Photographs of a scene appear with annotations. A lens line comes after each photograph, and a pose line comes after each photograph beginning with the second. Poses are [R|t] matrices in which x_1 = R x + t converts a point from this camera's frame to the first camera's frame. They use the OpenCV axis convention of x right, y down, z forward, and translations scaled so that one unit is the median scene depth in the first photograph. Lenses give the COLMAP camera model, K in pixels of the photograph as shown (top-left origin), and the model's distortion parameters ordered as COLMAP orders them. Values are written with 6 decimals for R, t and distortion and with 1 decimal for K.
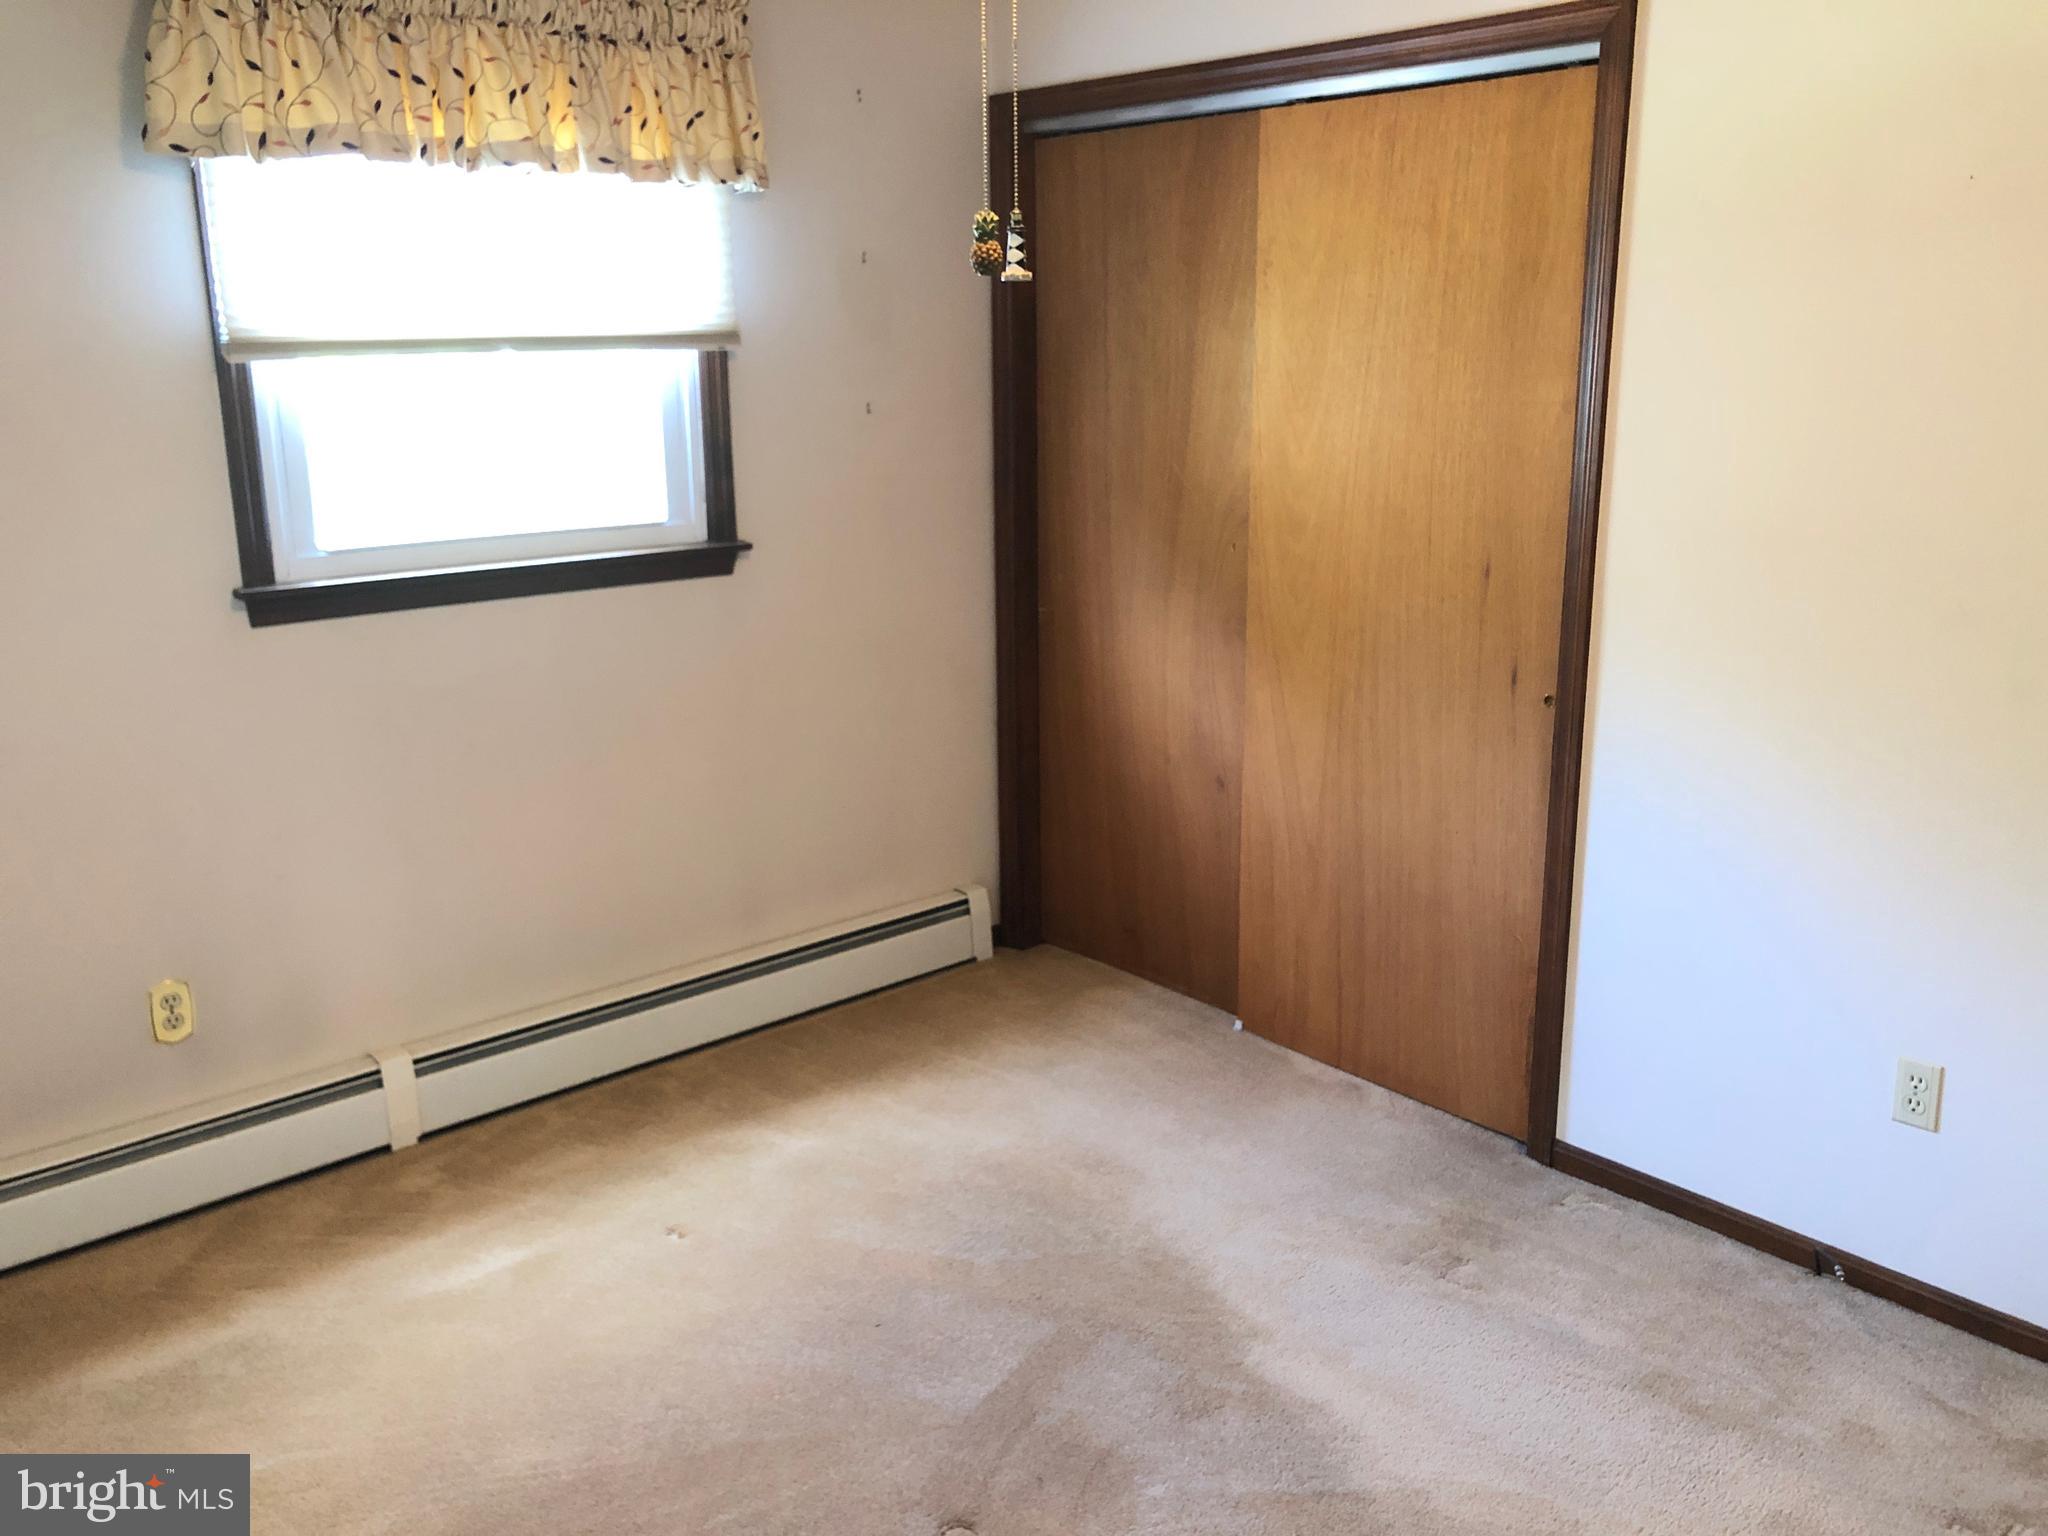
lens RADIAL K [[1672.7, 0, 982.5], [0, 1672.7, 766.7], [0, 0, 1]] dist [-0.002465, 0.007050]
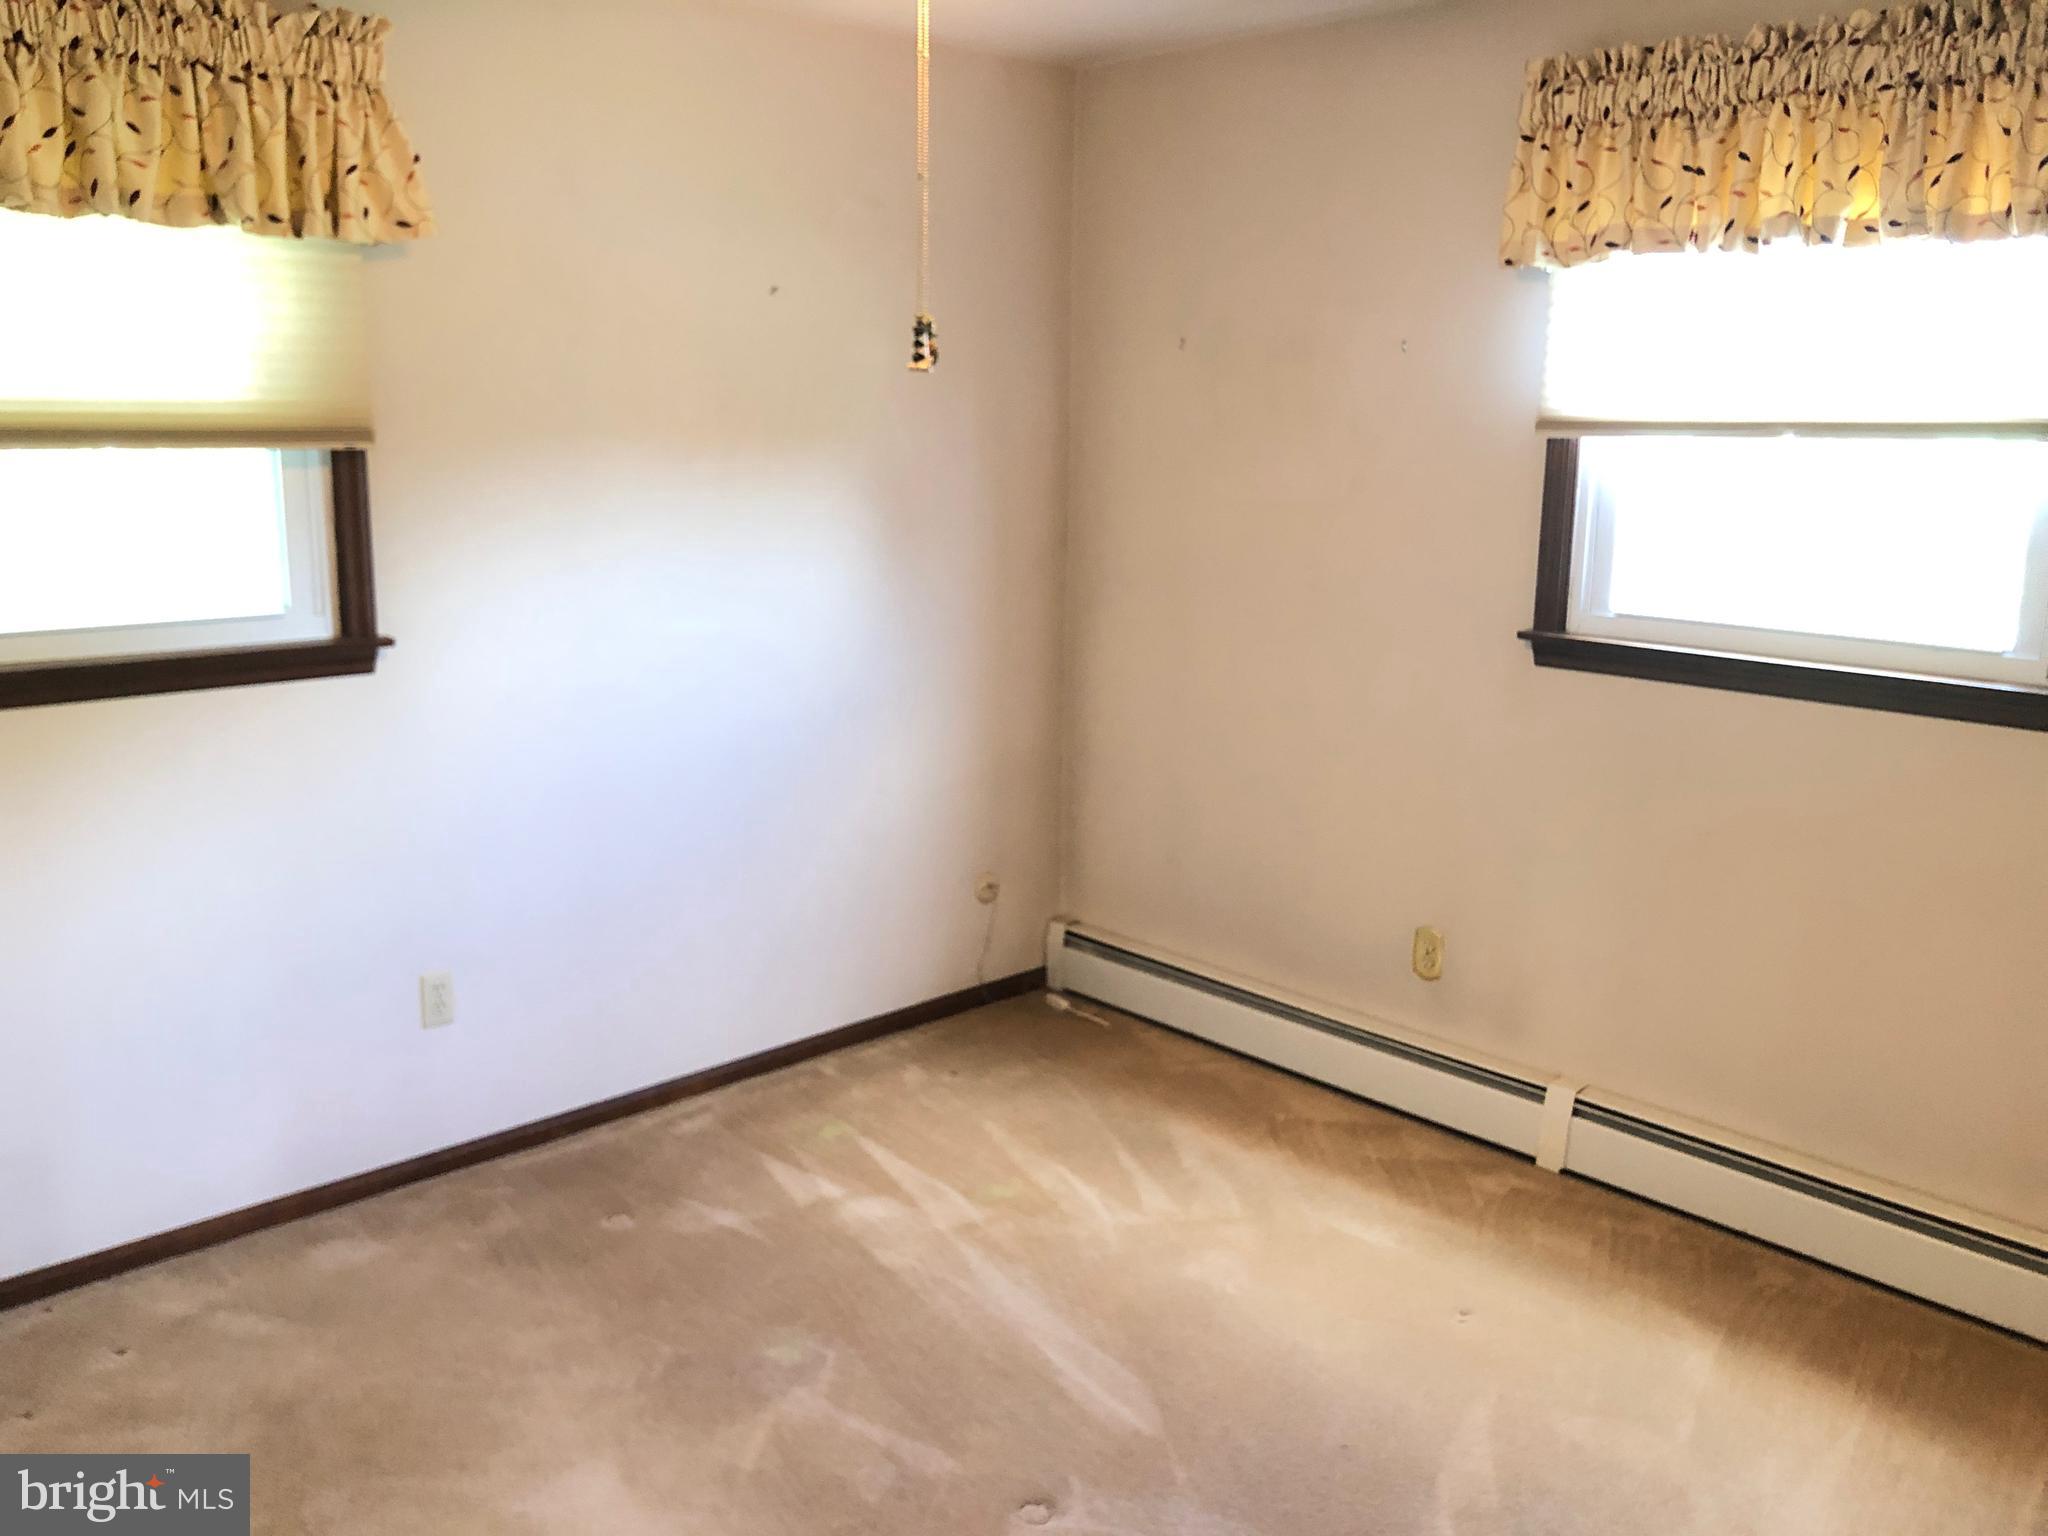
lens RADIAL K [[1672.7, 0, 982.5], [0, 1672.7, 766.7], [0, 0, 1]] dist [-0.002465, 0.007050]
pose [[0.029487, 0.222678, -0.974446, 0.667400], [-0.258528, 0.943398, 0.207760, -0.152556], [0.965554, 0.245796, 0.085386, 0.531118]]
